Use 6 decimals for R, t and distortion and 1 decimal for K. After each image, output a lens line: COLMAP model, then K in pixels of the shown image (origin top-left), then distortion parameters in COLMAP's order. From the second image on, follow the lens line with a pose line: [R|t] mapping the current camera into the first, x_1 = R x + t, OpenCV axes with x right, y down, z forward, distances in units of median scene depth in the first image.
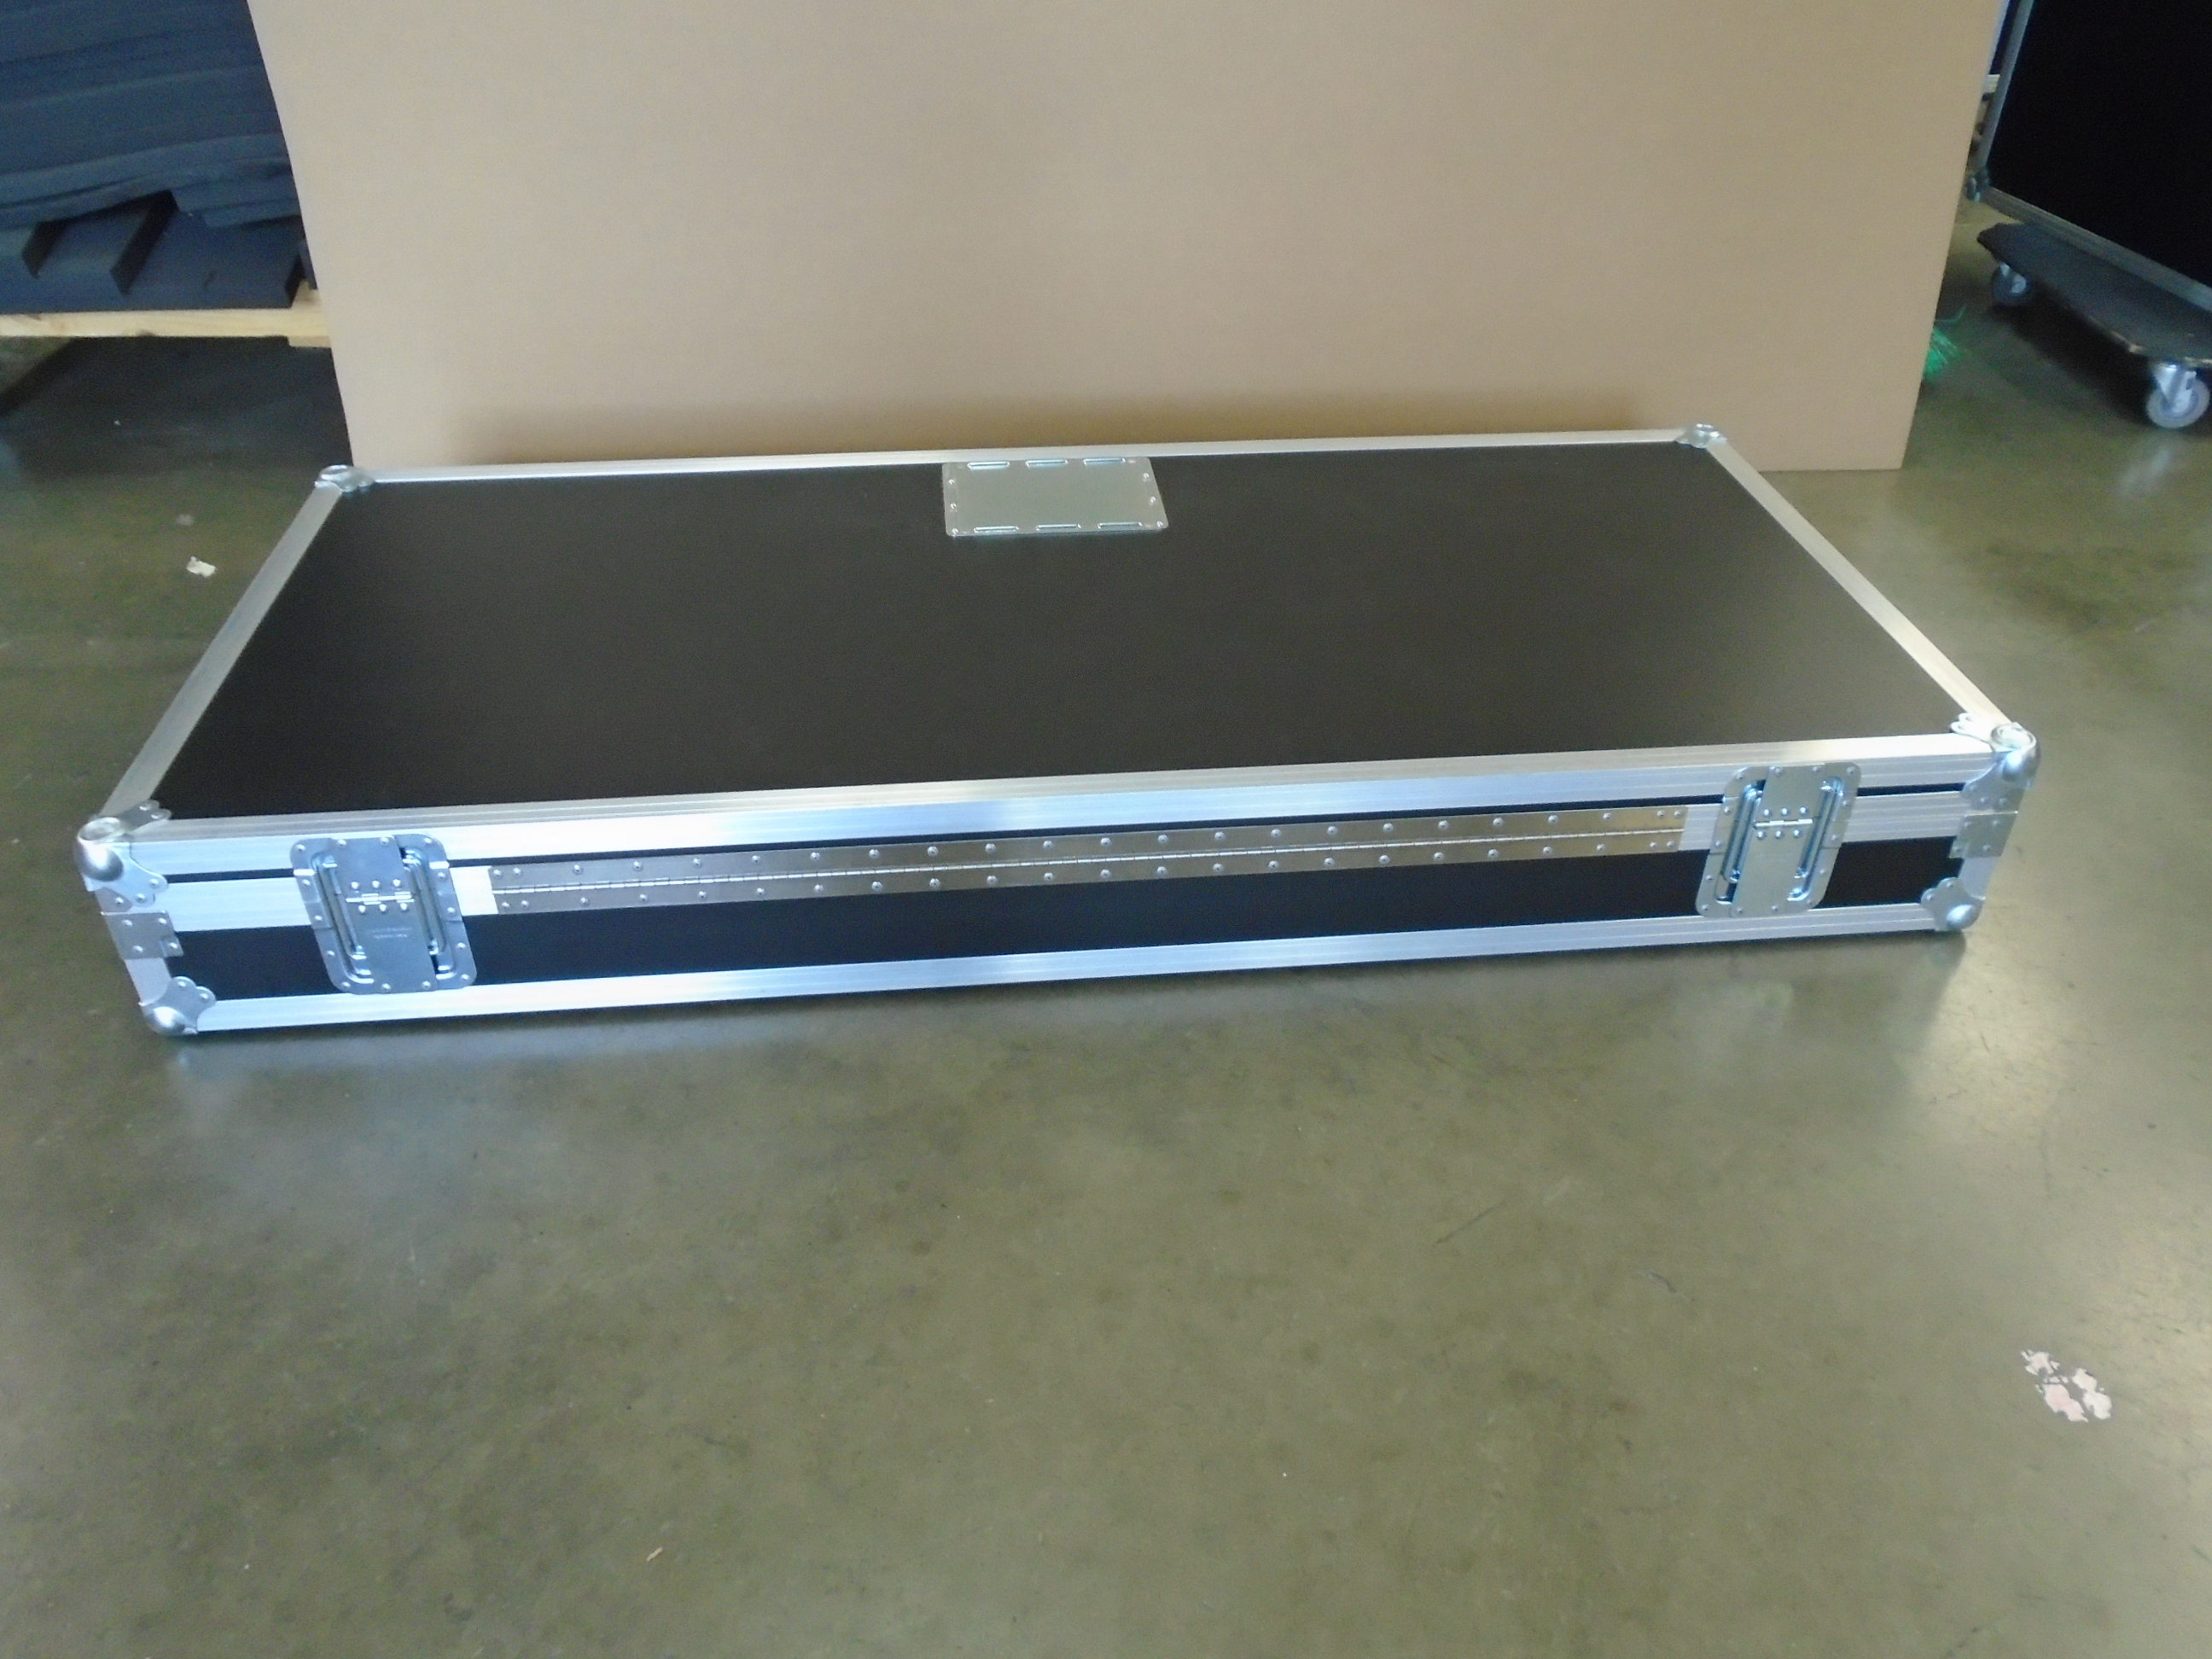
lens RADIAL K [[1708.7, 0, 1106.0], [0, 1708.7, 829.5], [0, 0, 1]] dist [-0.004837, -0.004343]
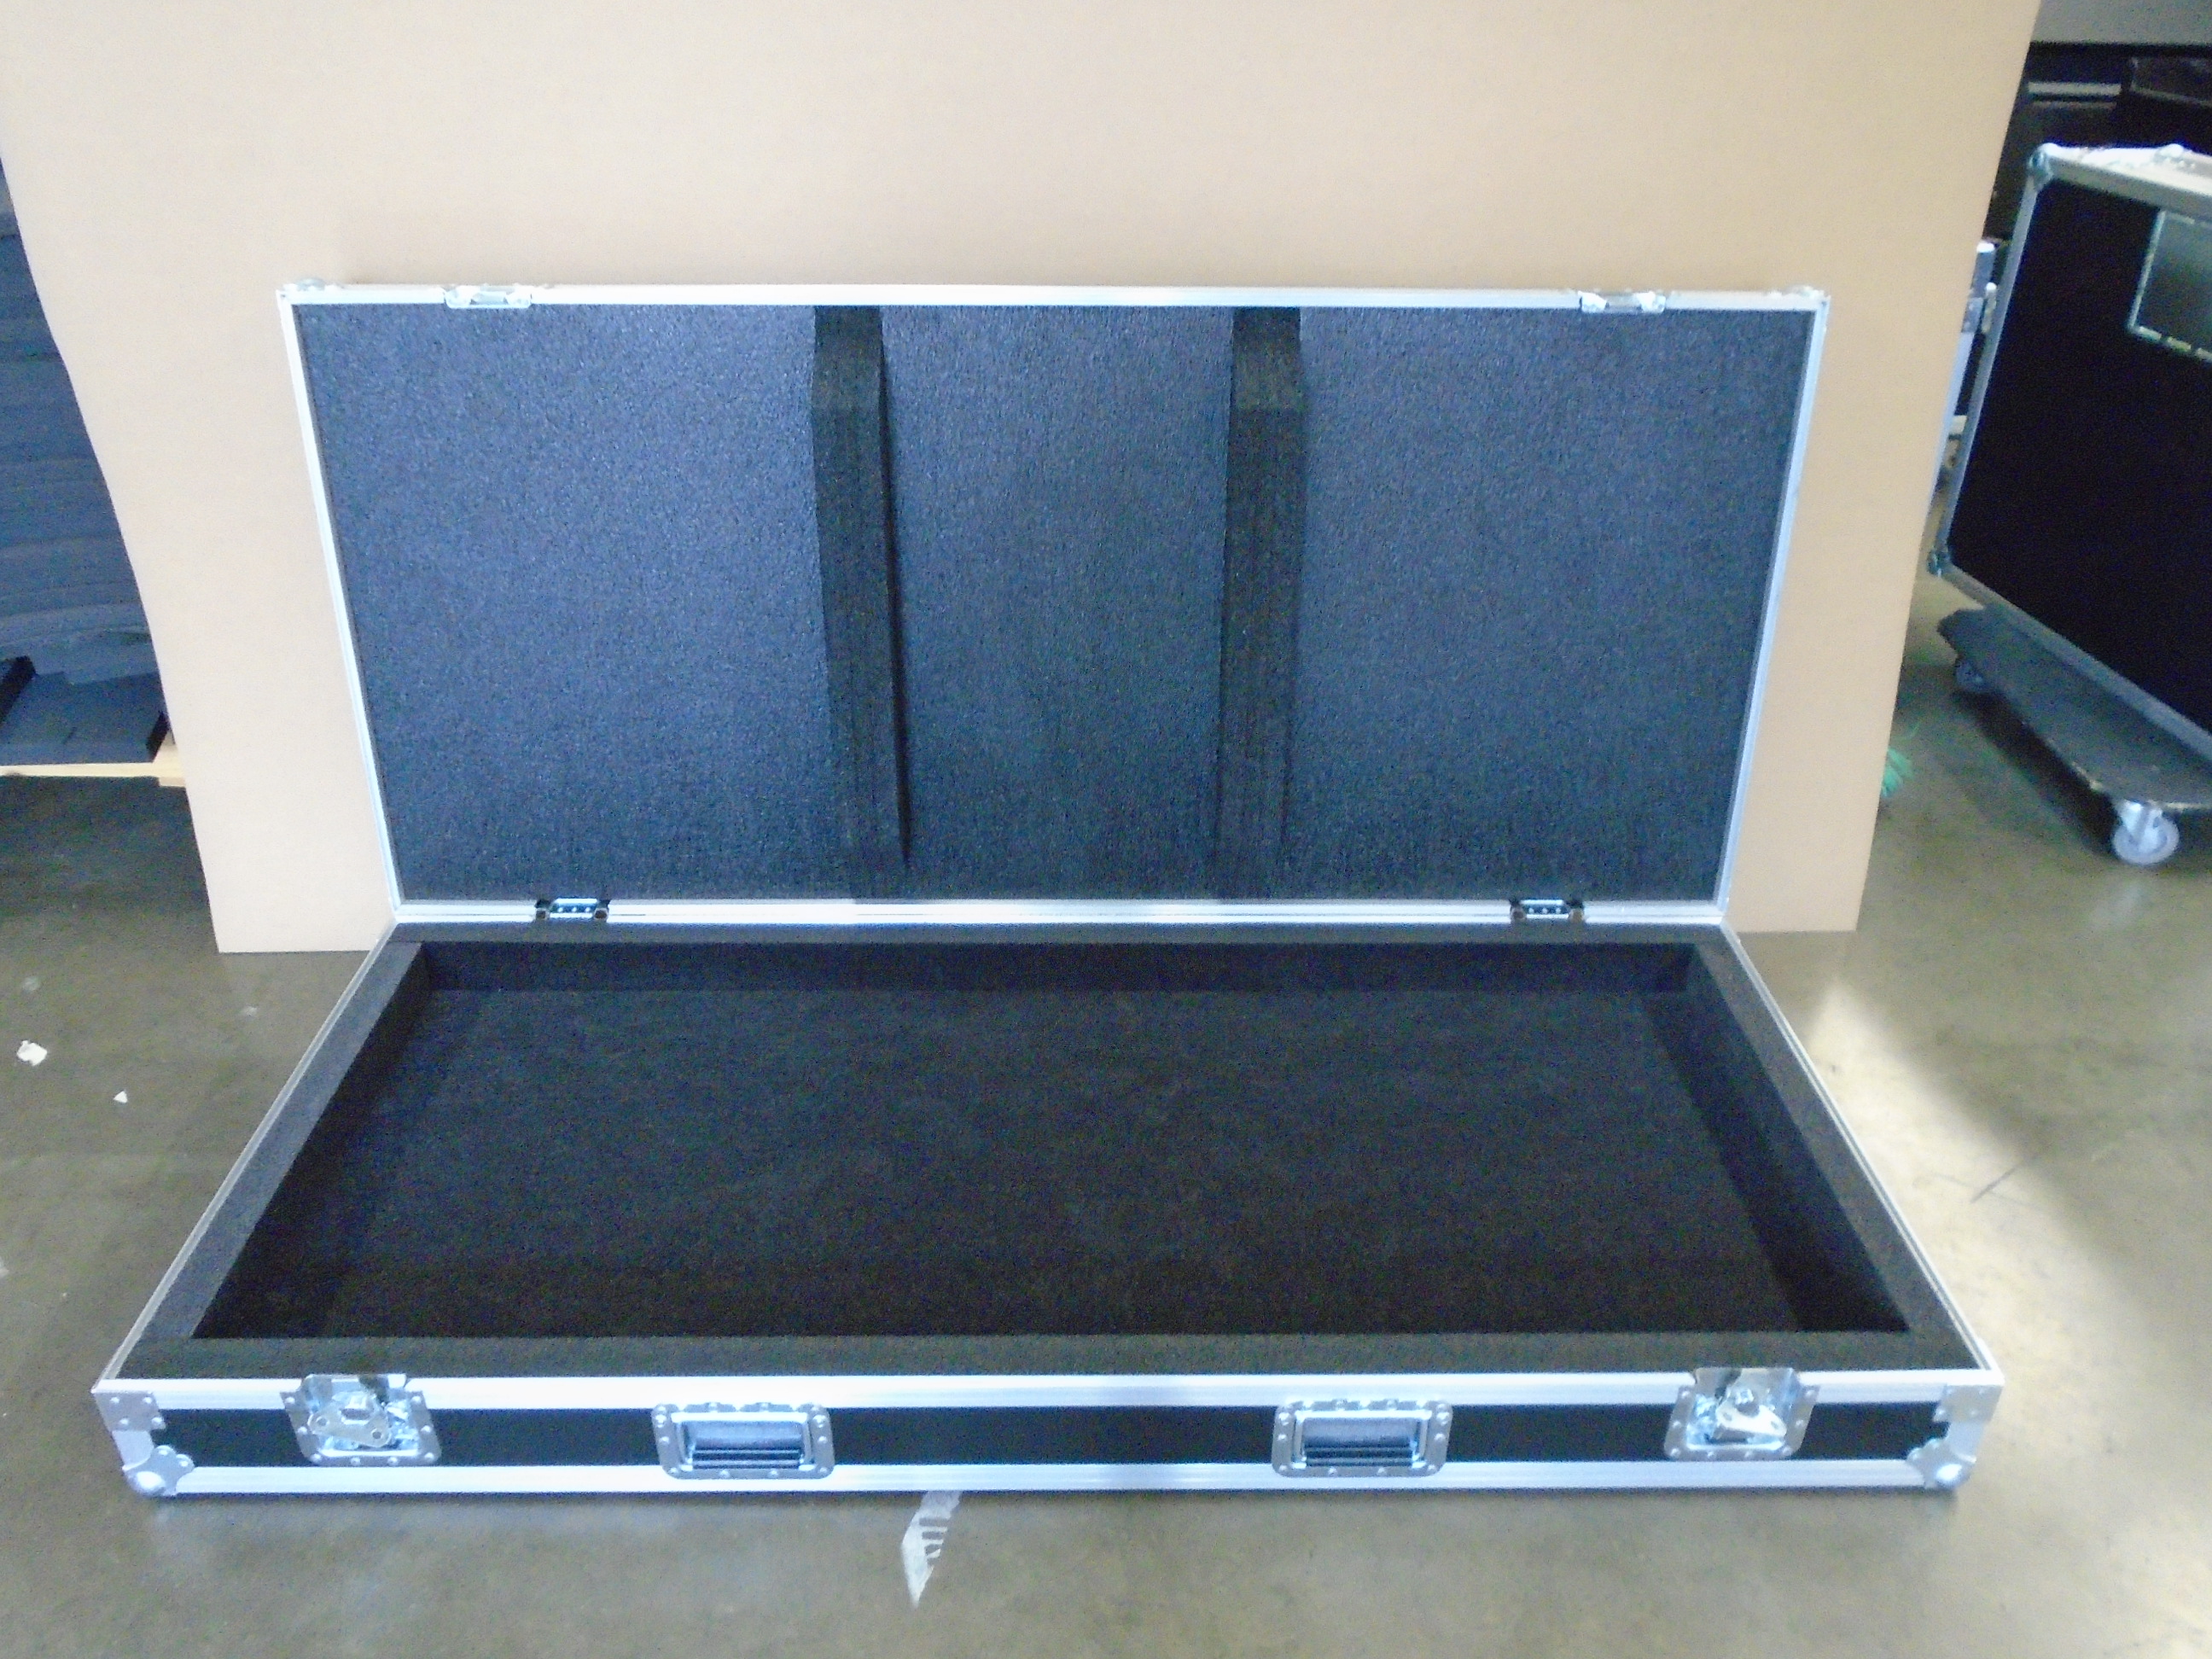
lens RADIAL K [[1713.5, 0, 1106.0], [0, 1713.5, 829.5], [0, 0, 1]] dist [-0.003699, -0.002122]
pose [[0.999789, 0.007515, -0.019098, 0.081087], [-0.009232, 0.995767, -0.091446, -0.188036], [0.018330, 0.091604, 0.995627, 0.050254]]
